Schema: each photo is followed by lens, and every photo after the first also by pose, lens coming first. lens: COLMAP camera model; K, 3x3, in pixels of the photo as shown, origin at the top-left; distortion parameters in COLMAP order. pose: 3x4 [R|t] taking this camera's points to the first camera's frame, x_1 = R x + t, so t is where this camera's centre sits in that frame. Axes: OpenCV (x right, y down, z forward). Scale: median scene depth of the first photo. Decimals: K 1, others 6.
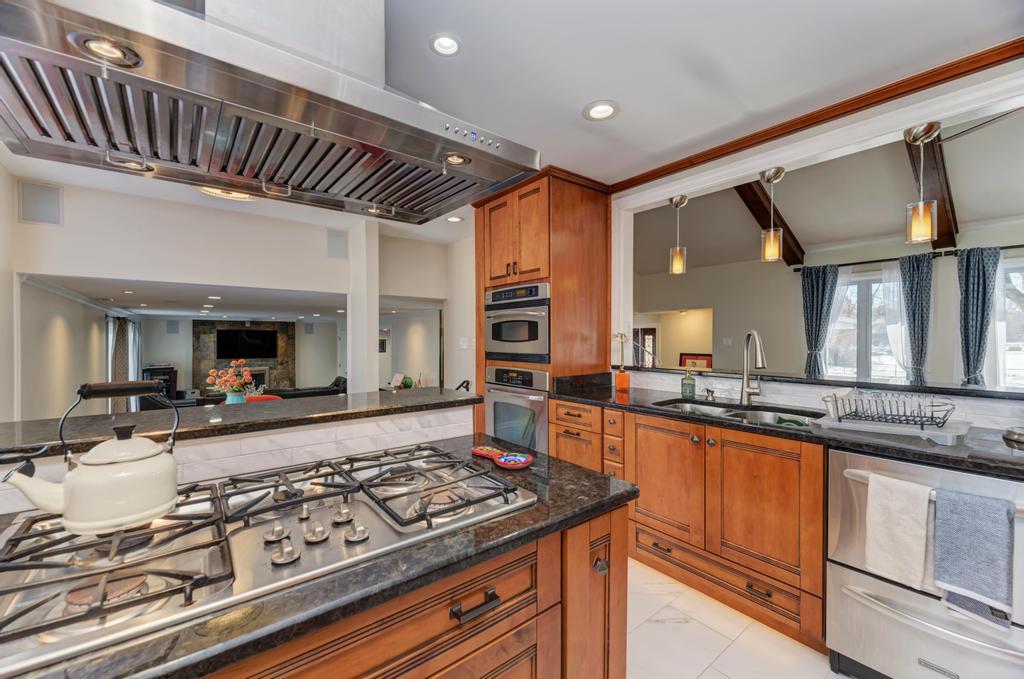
lens RADIAL K [[411.3, 0, 515.7], [0, 411.3, 340.0], [0, 0, 1]] dist [0.006216, -0.001062]
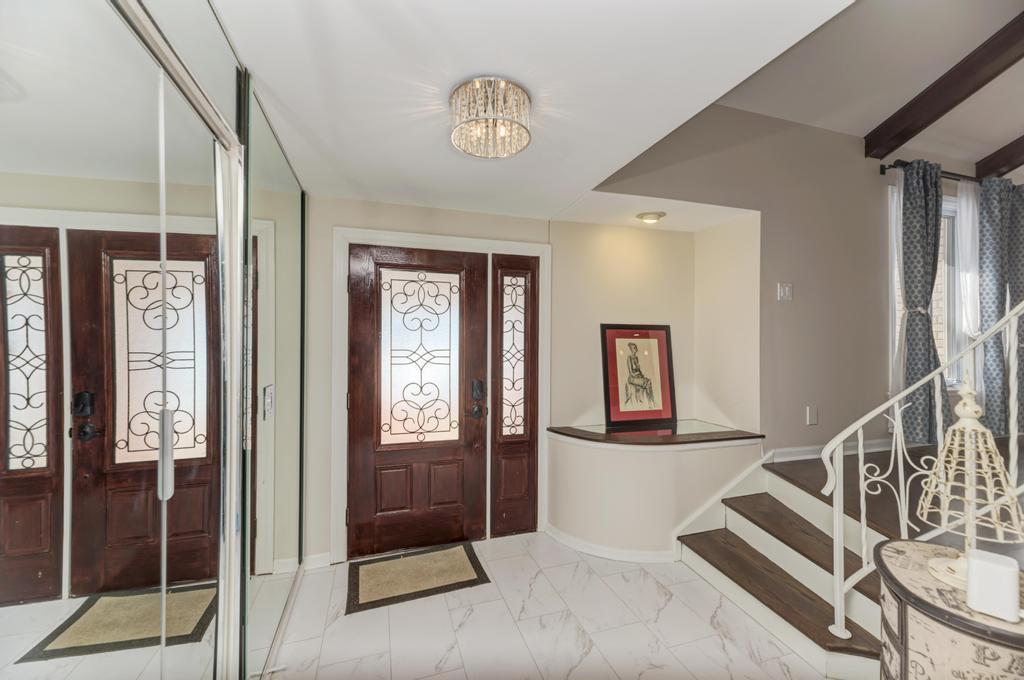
lens RADIAL K [[411.3, 0, 510.8], [0, 411.3, 340.6], [0, 0, 1]] dist [0.006216, -0.001062]
pose [[0.355007, 0.003620, 0.934857, -0.019288], [0.002195, 0.999987, -0.004706, 0.041534], [-0.934861, 0.003723, 0.354994, 0.759441]]
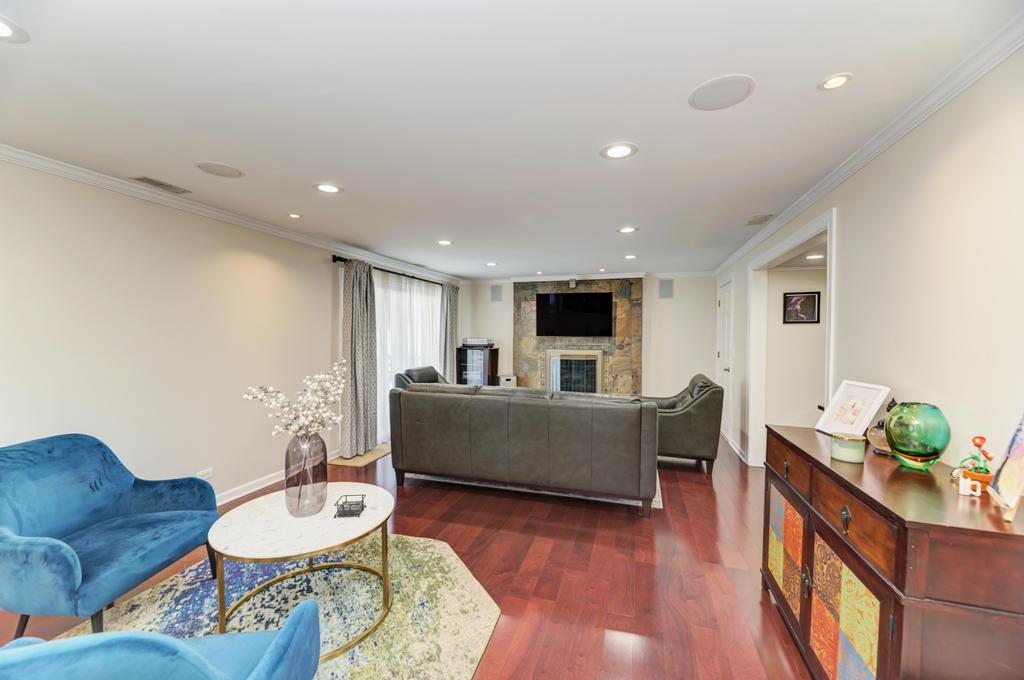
lens RADIAL K [[411.3, 0, 512.3], [0, 411.3, 341.1], [0, 0, 1]] dist [0.006216, -0.001062]
pose [[0.555905, 0.015253, -0.831106, -0.161584], [-0.008170, 0.999884, 0.012886, 0.046940], [0.831206, -0.000373, 0.555965, 0.576015]]
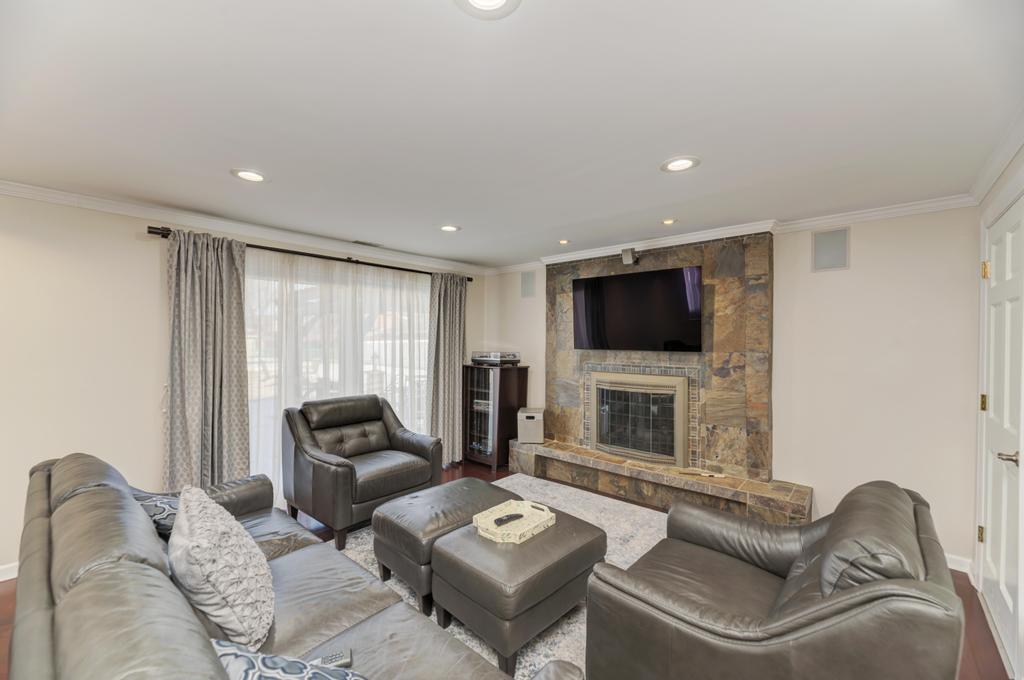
lens RADIAL K [[411.3, 0, 510.0], [0, 411.3, 342.1], [0, 0, 1]] dist [0.006216, -0.001062]
pose [[0.166648, 0.002689, -0.986013, -0.313502], [-0.010050, 0.999949, 0.001029, 0.040009], [0.985965, 0.009738, 0.166667, 0.866788]]
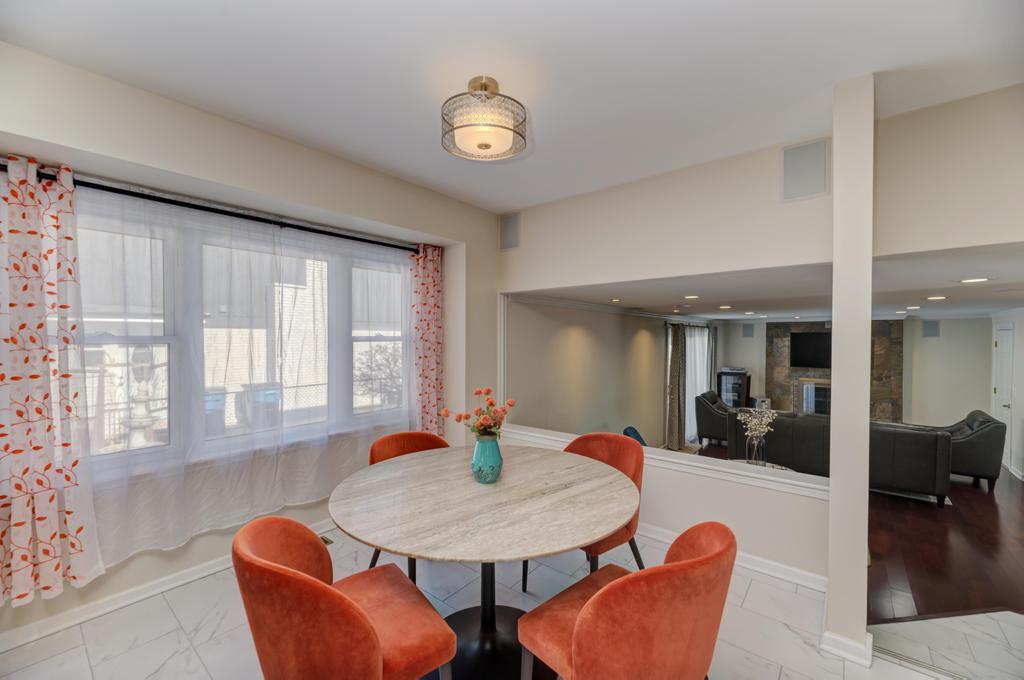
lens RADIAL K [[411.3, 0, 510.2], [0, 411.3, 343.1], [0, 0, 1]] dist [0.006216, -0.001062]
pose [[0.206984, 0.011374, -0.978278, 0.002529], [-0.005307, 0.999931, 0.010503, -0.009238], [0.978330, 0.003018, 0.207030, 0.244498]]
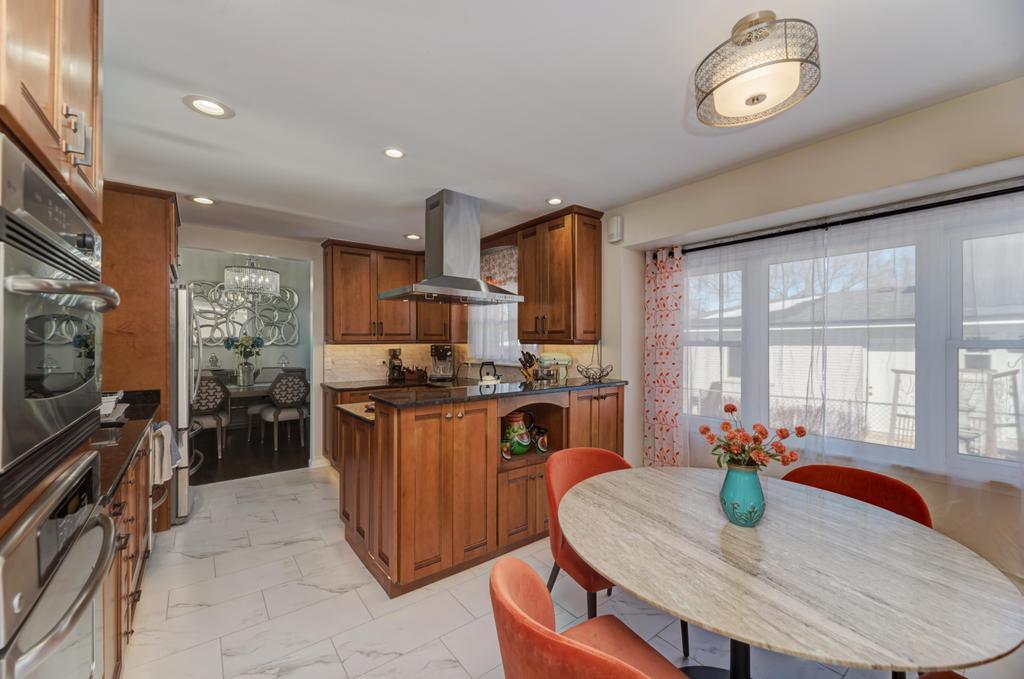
lens RADIAL K [[411.3, 0, 513.5], [0, 411.3, 343.6], [0, 0, 1]] dist [0.006216, -0.001062]
pose [[-0.999888, -0.002220, 0.014813, -0.097743], [-0.002044, 0.999927, 0.011890, -0.011130], [-0.014838, 0.011858, -0.999820, 0.417852]]
